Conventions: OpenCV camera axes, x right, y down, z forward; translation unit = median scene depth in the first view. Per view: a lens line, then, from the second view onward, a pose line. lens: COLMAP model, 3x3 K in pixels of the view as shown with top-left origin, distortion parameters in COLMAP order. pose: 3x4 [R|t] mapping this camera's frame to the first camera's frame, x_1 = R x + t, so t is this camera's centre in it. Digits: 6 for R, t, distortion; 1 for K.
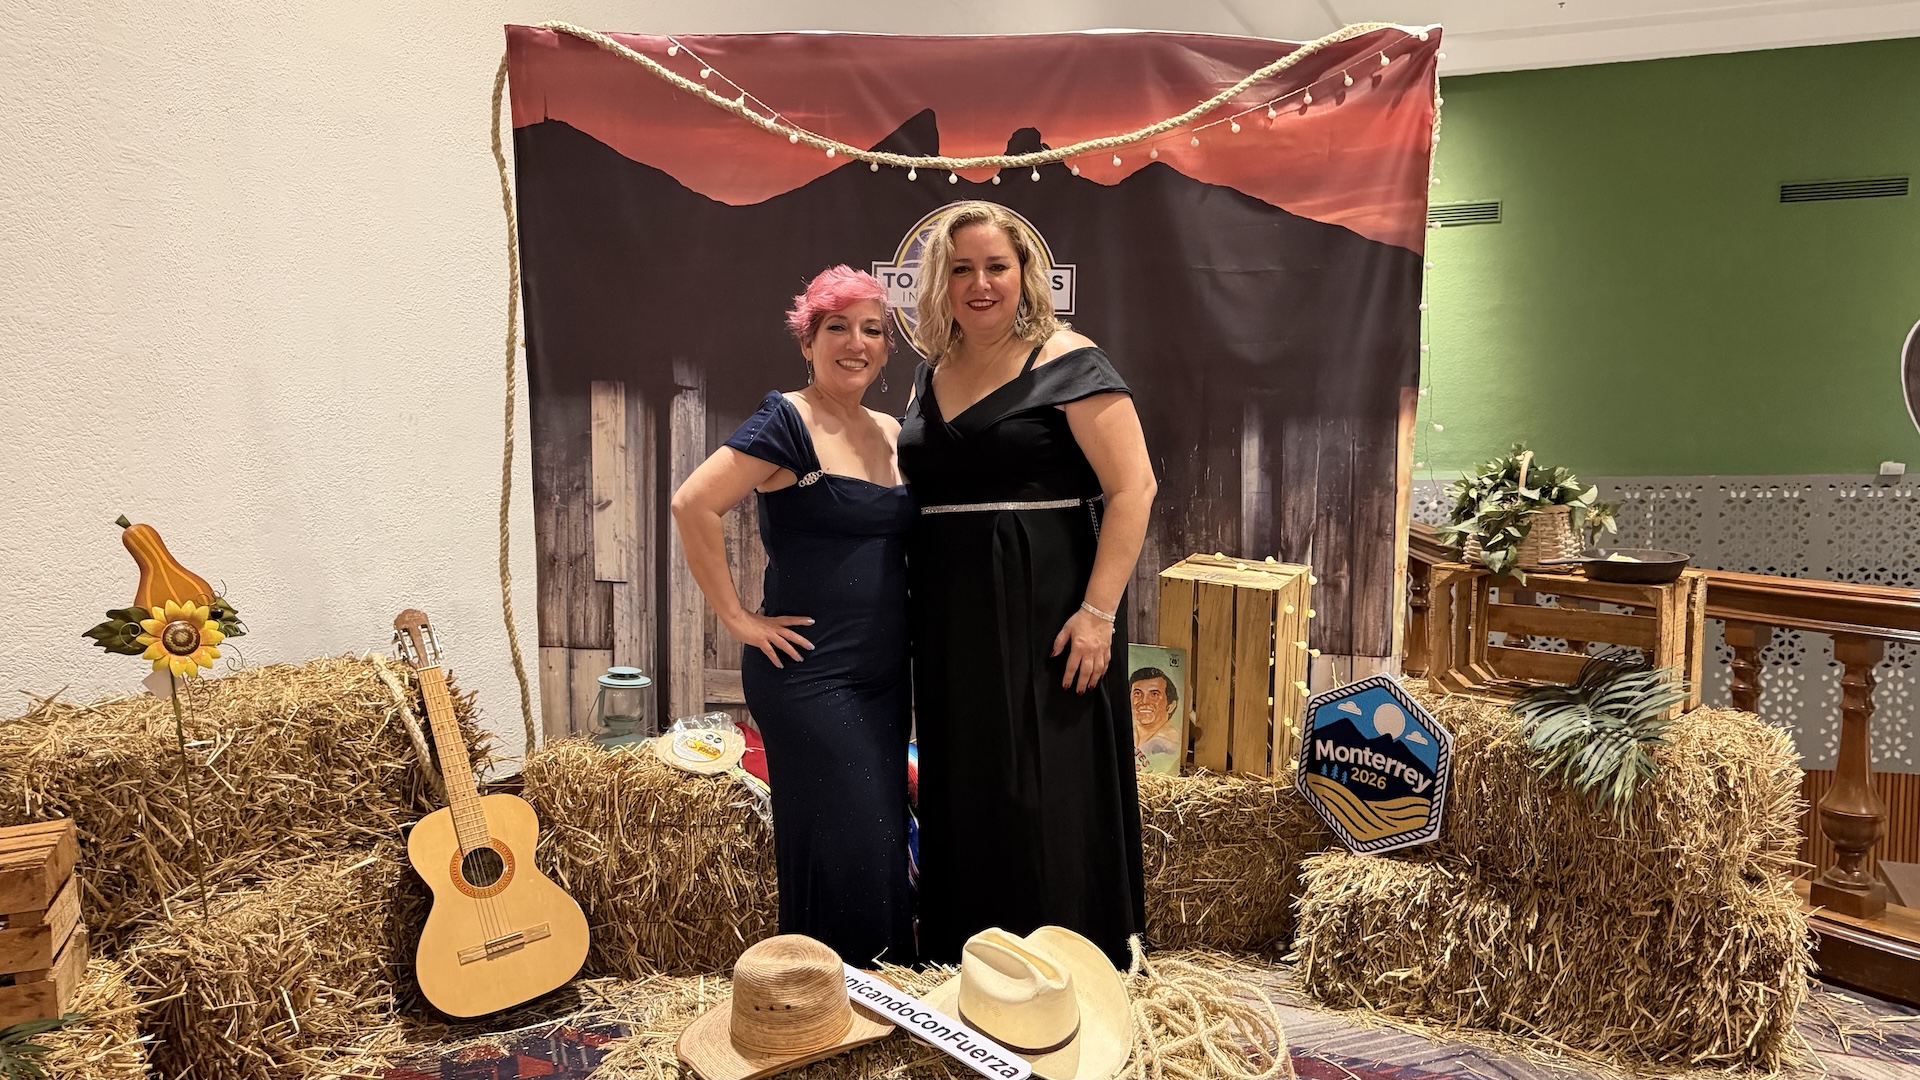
lens RADIAL K [[1353.5, 0, 971.6], [0, 1353.5, 536.9], [0, 0, 1]] dist [0.021514, -0.036430]
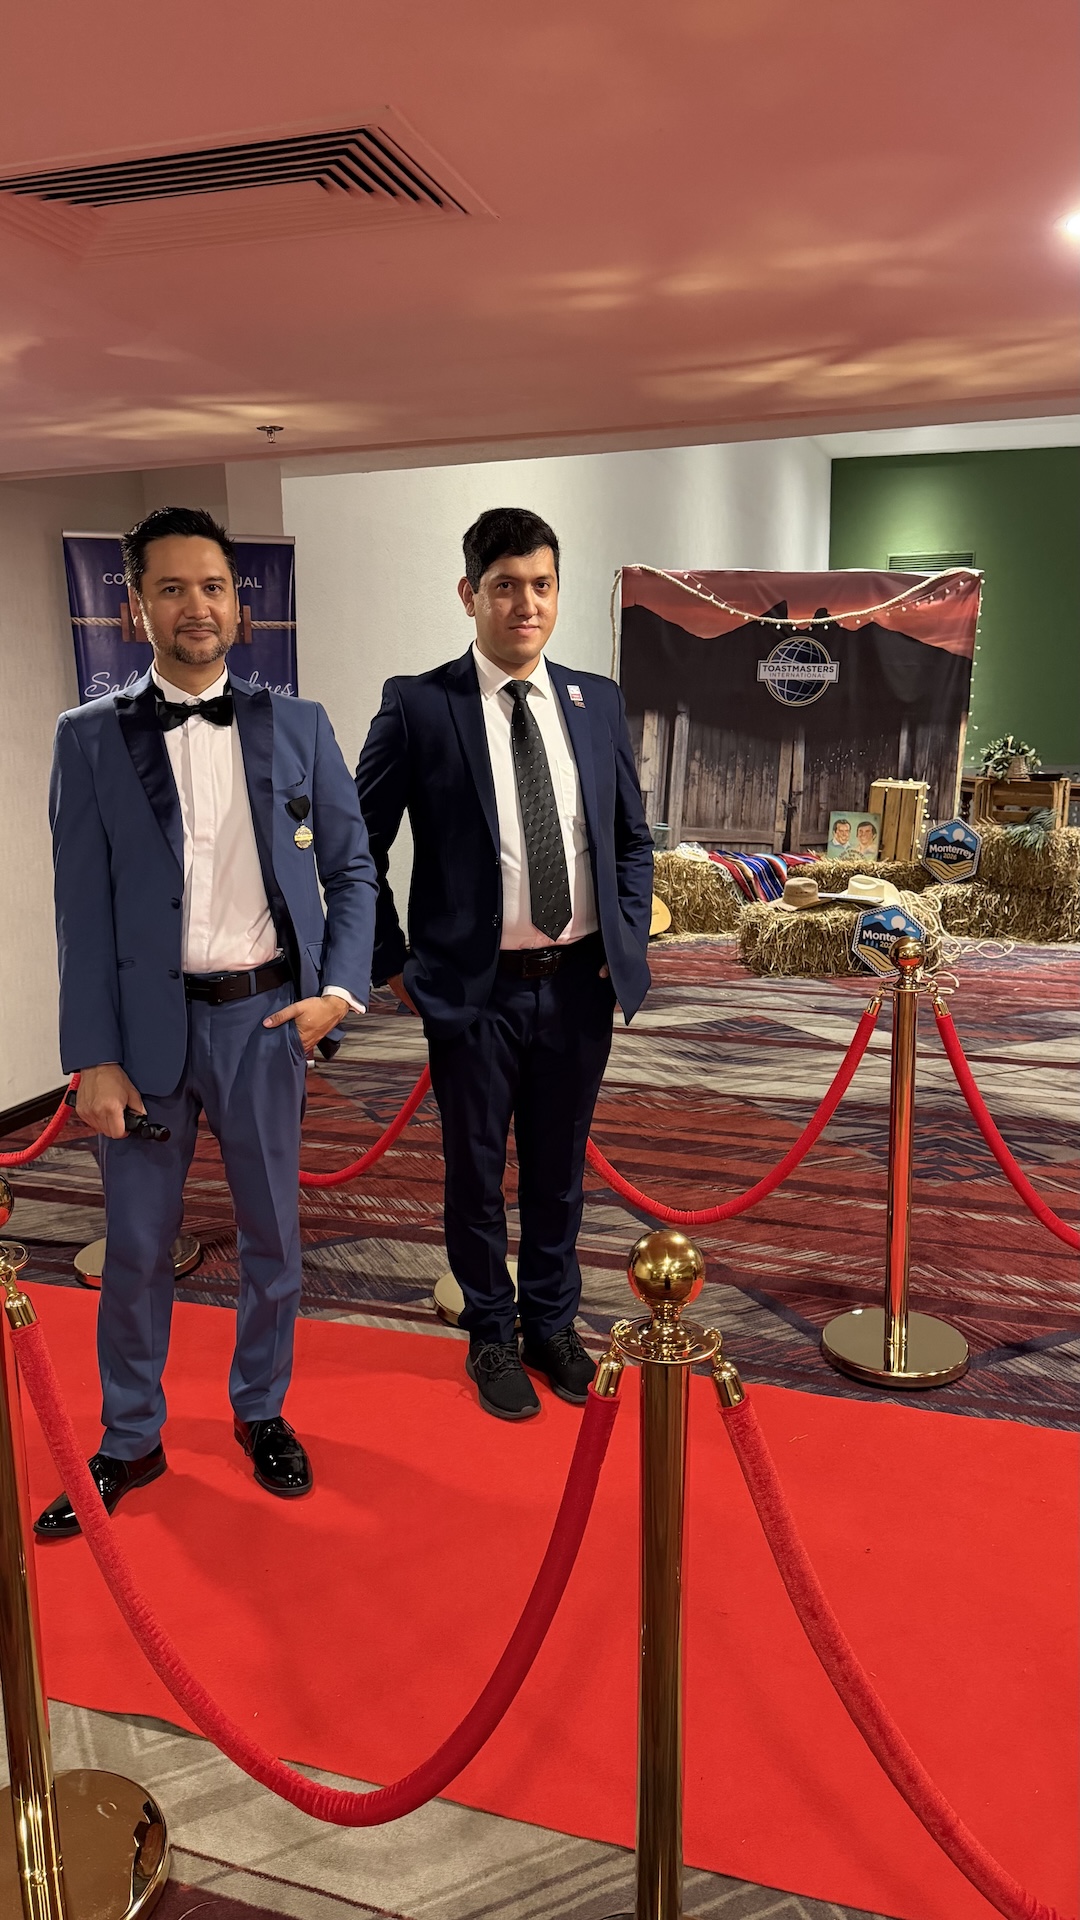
lens RADIAL K [[1250.6, 0, 526.0], [0, 1250.6, 993.1], [0, 0, 1]] dist [-0.011223, -0.003909]
pose [[0.998970, -0.010087, 0.044248, -0.659429], [0.004722, 0.992795, 0.119731, 0.139679], [-0.045137, -0.119398, 0.991820, -1.459585]]
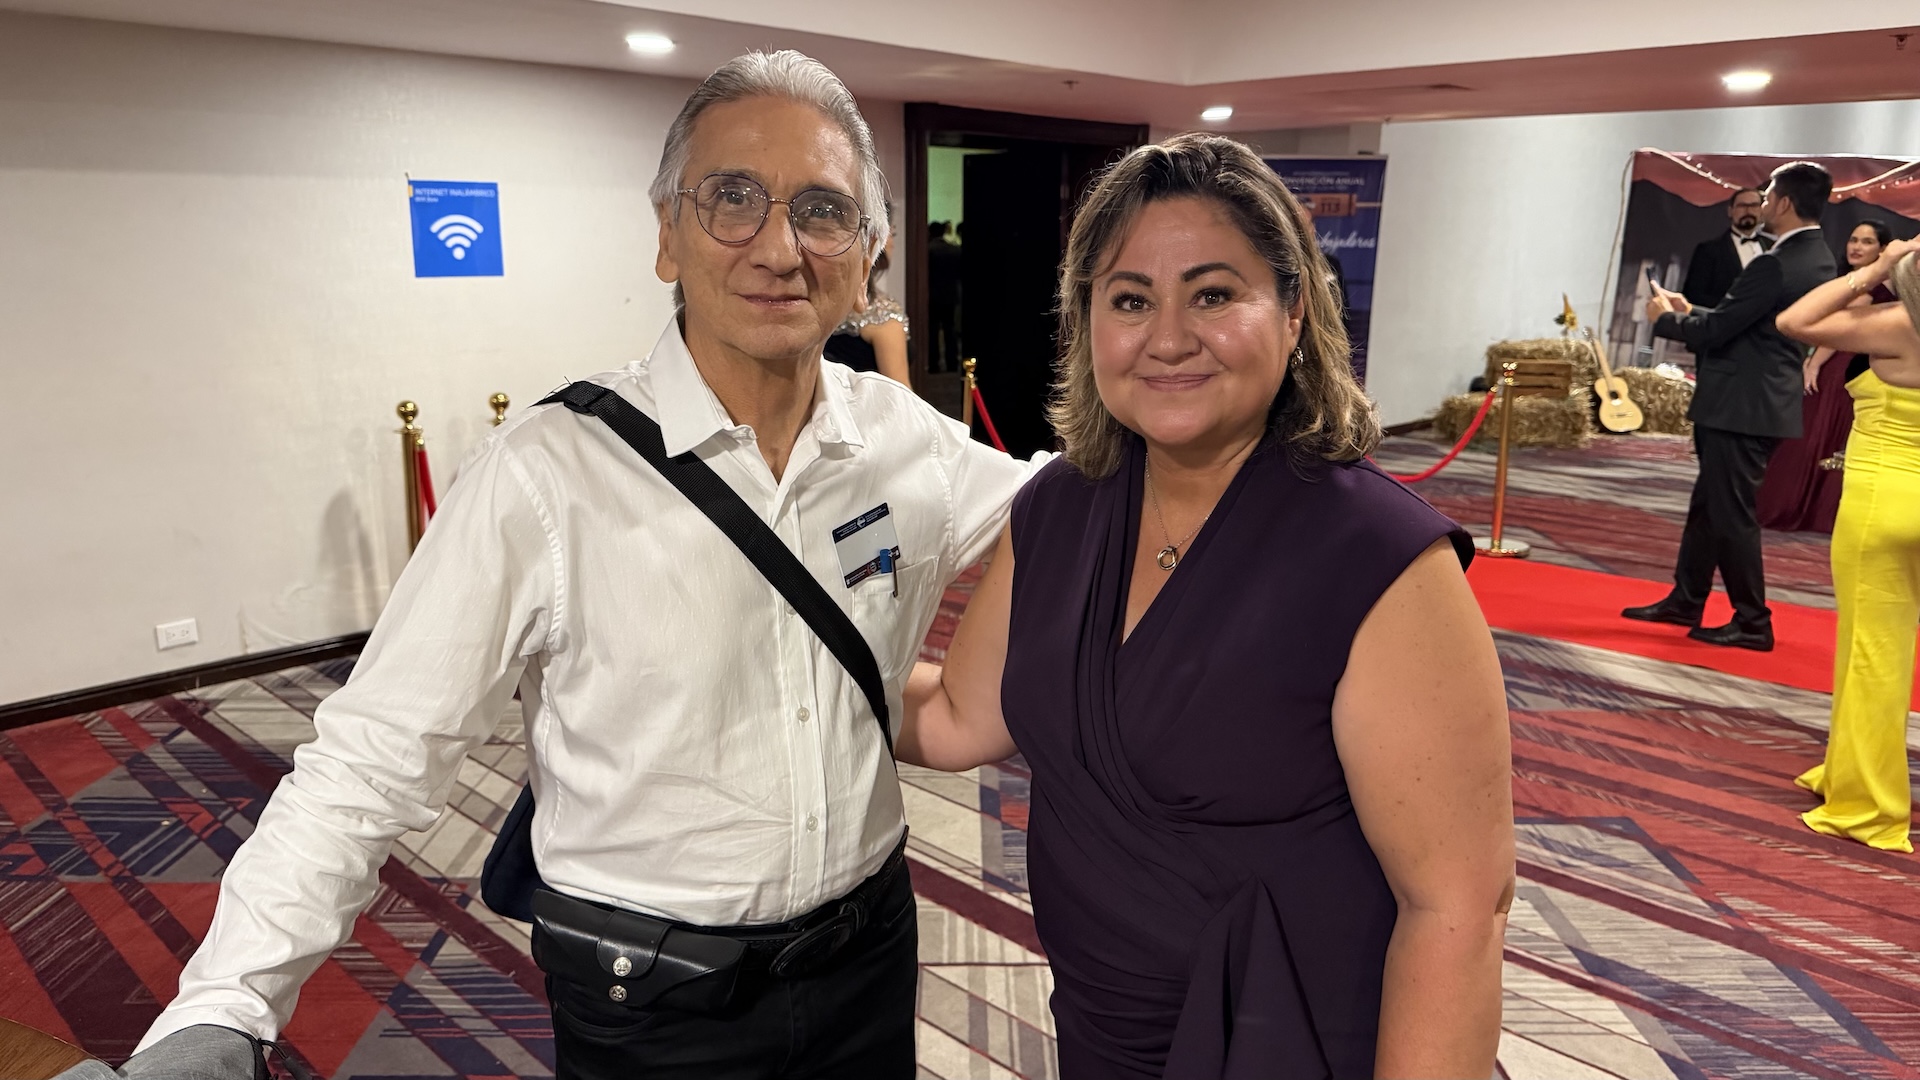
lens RADIAL K [[1353.5, 0, 977.7], [0, 1353.5, 502.3], [0, 0, 1]] dist [0.021514, -0.036430]
pose [[0.932331, 0.104071, -0.346306, -0.627688], [-0.066178, 0.990622, 0.119533, 0.195580], [0.355498, -0.088526, 0.930475, -2.869363]]
